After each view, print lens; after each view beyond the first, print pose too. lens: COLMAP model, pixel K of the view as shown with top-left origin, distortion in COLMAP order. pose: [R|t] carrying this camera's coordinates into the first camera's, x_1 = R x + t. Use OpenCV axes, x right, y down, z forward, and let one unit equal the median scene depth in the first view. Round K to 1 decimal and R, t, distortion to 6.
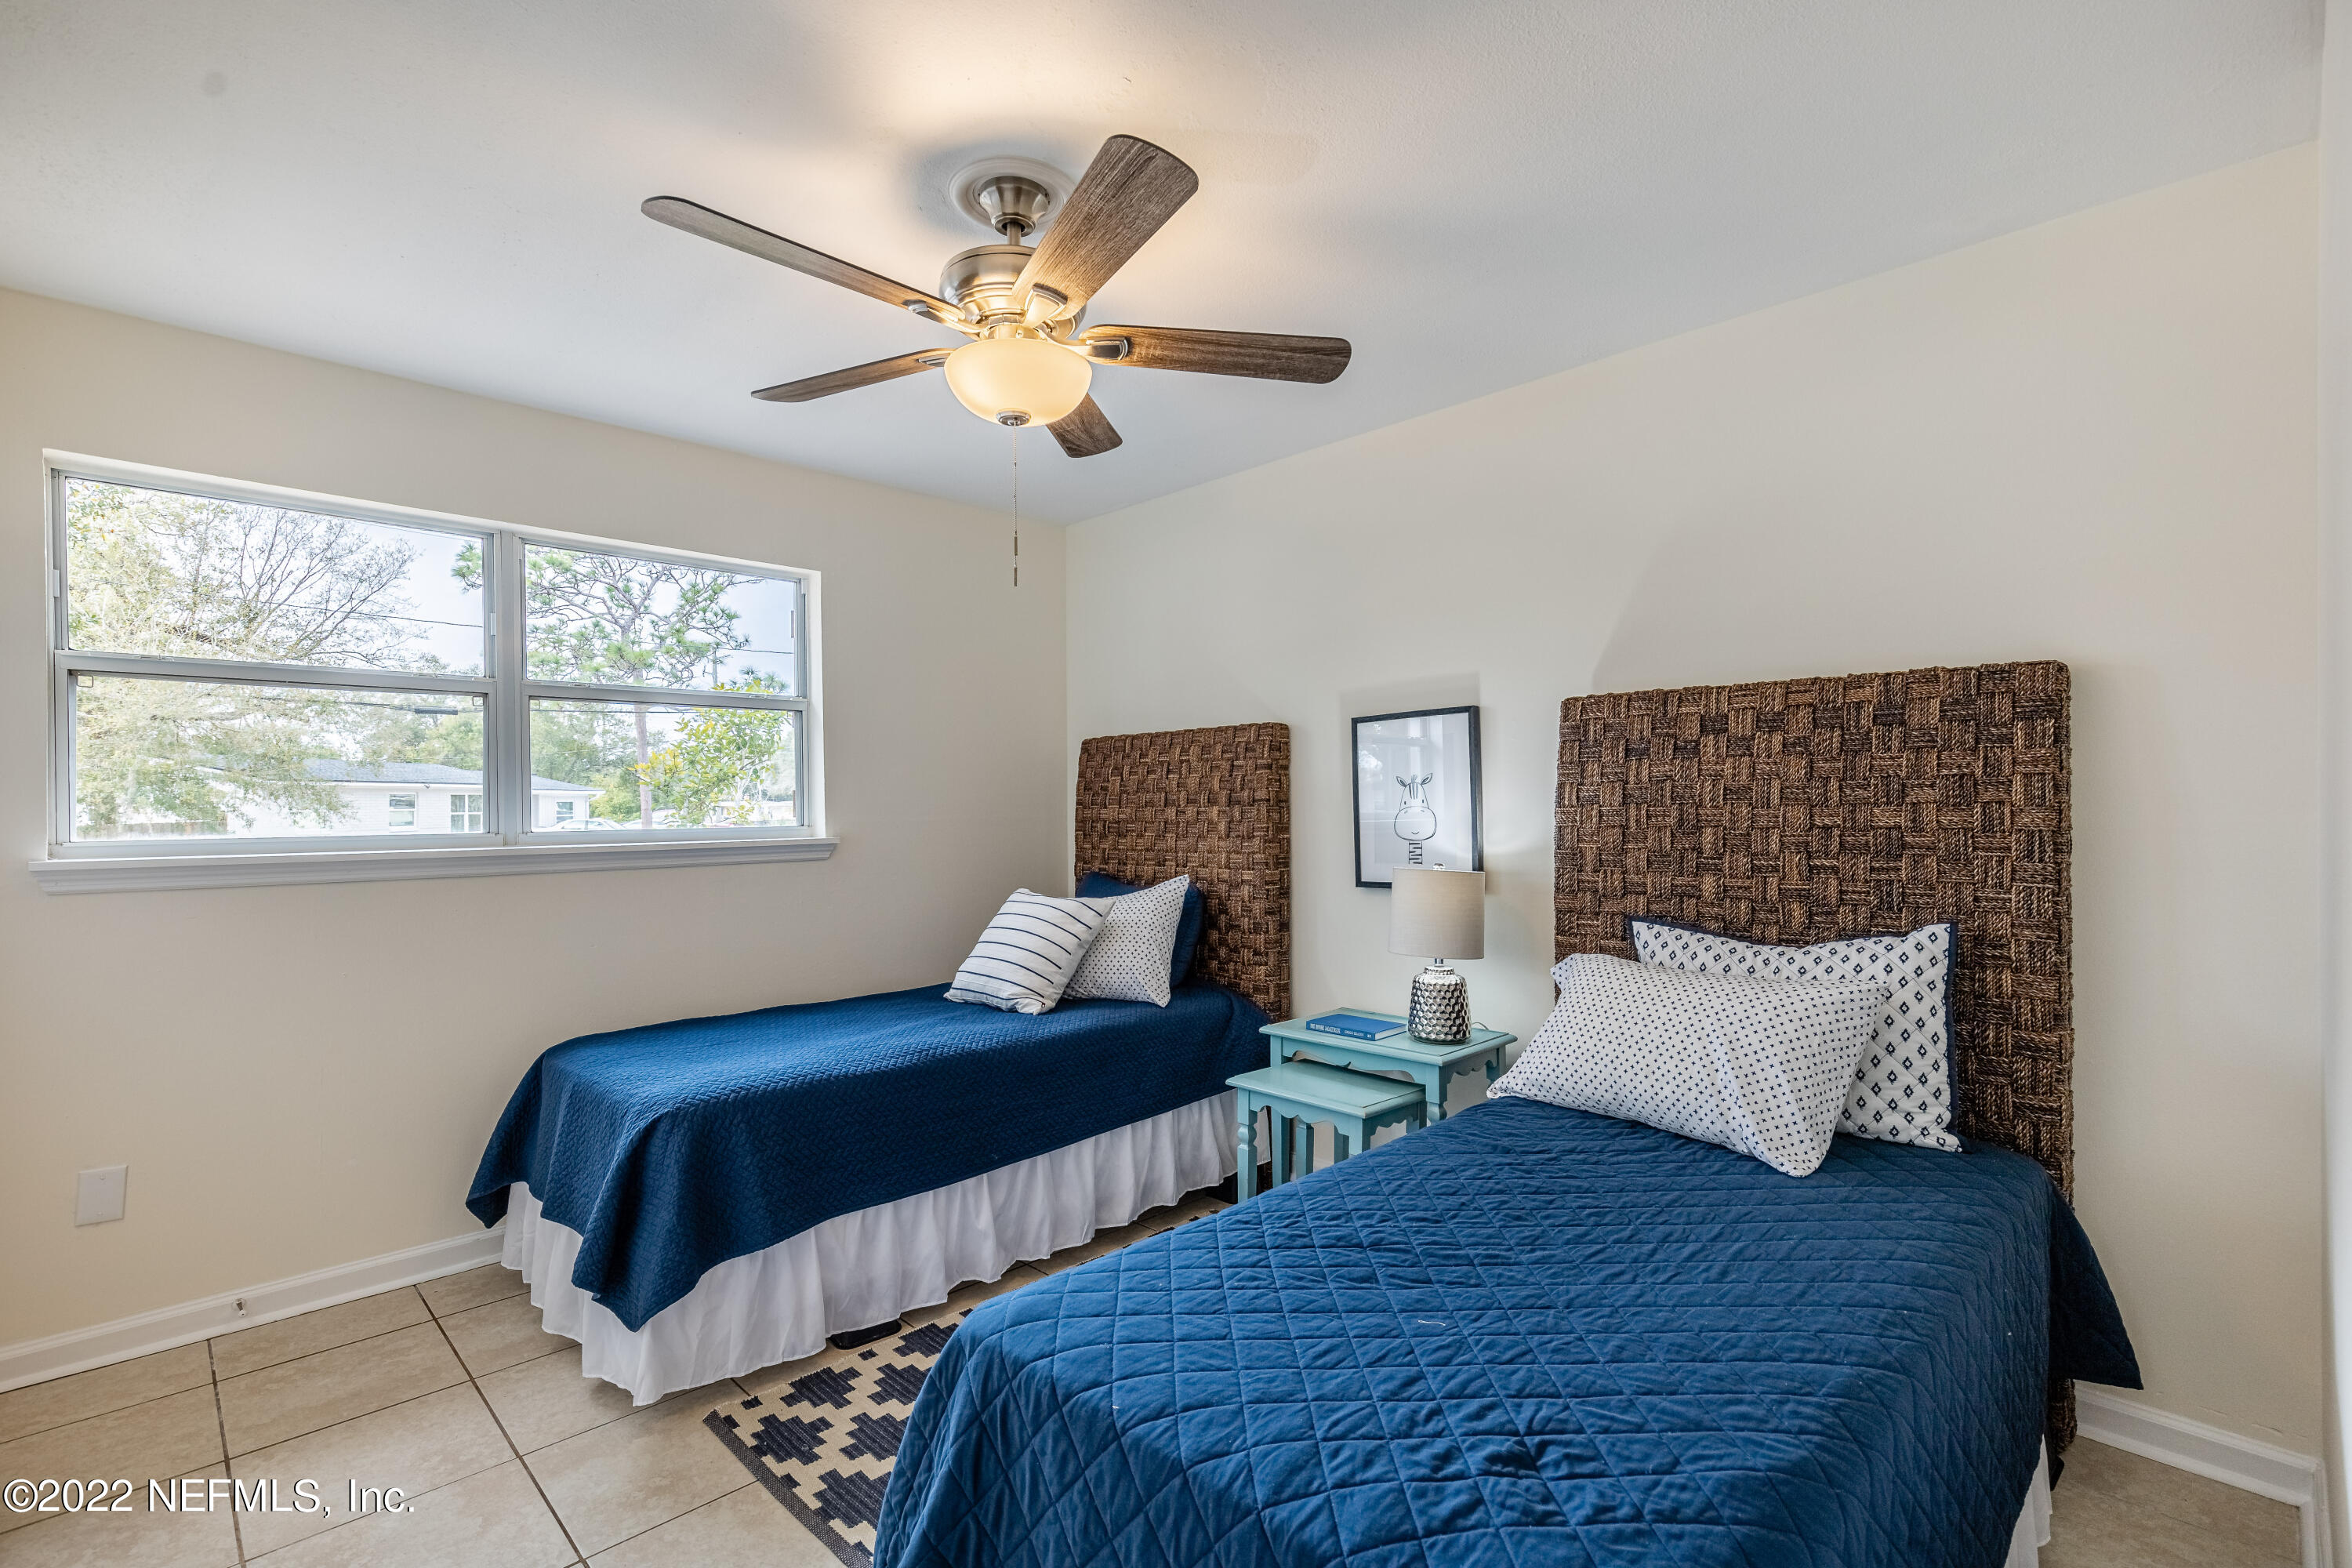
lens RADIAL K [[1059.5, 0, 1173.8], [0, 1059.5, 798.2], [0, 0, 1]] dist [0.011557, -0.002256]
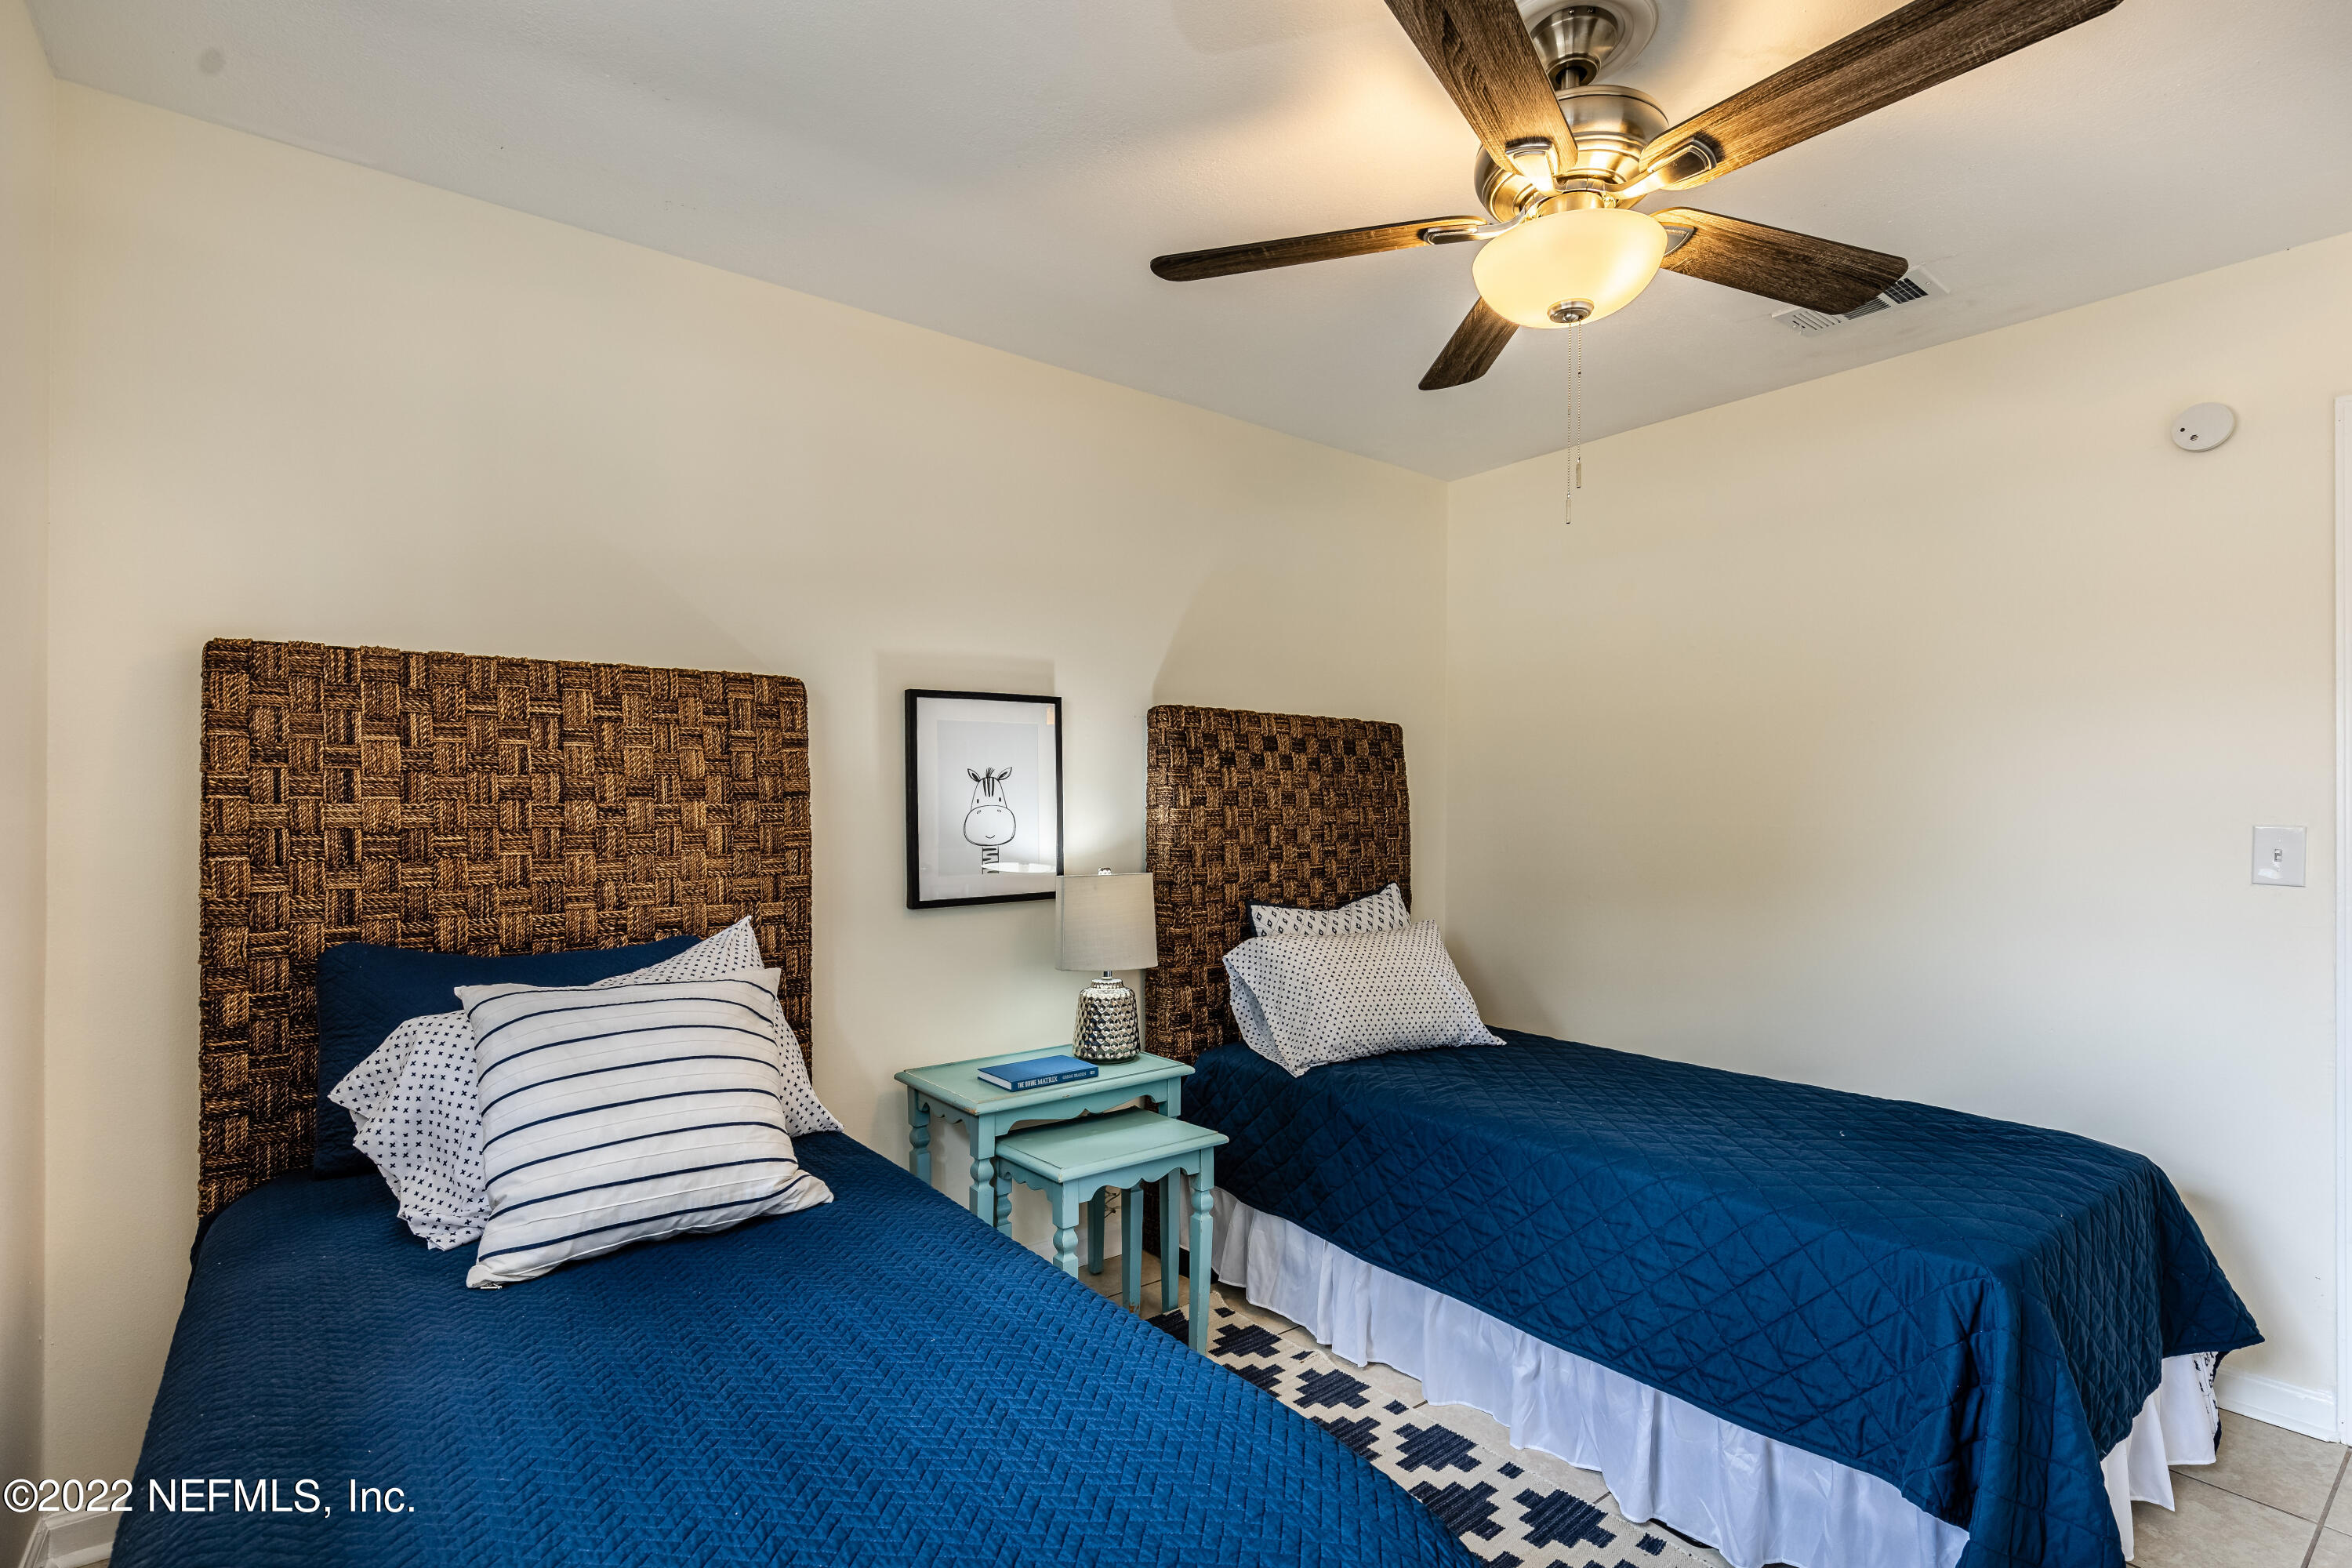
lens RADIAL K [[1095.2, 0, 1195.8], [0, 1095.2, 798.4], [0, 0, 1]] dist [-0.003280, -0.000331]
pose [[0.112577, 0.016001, 0.993514, -0.646138], [-0.011781, 0.999822, -0.014767, 0.013650], [-0.993573, -0.010042, 0.112745, 0.766055]]
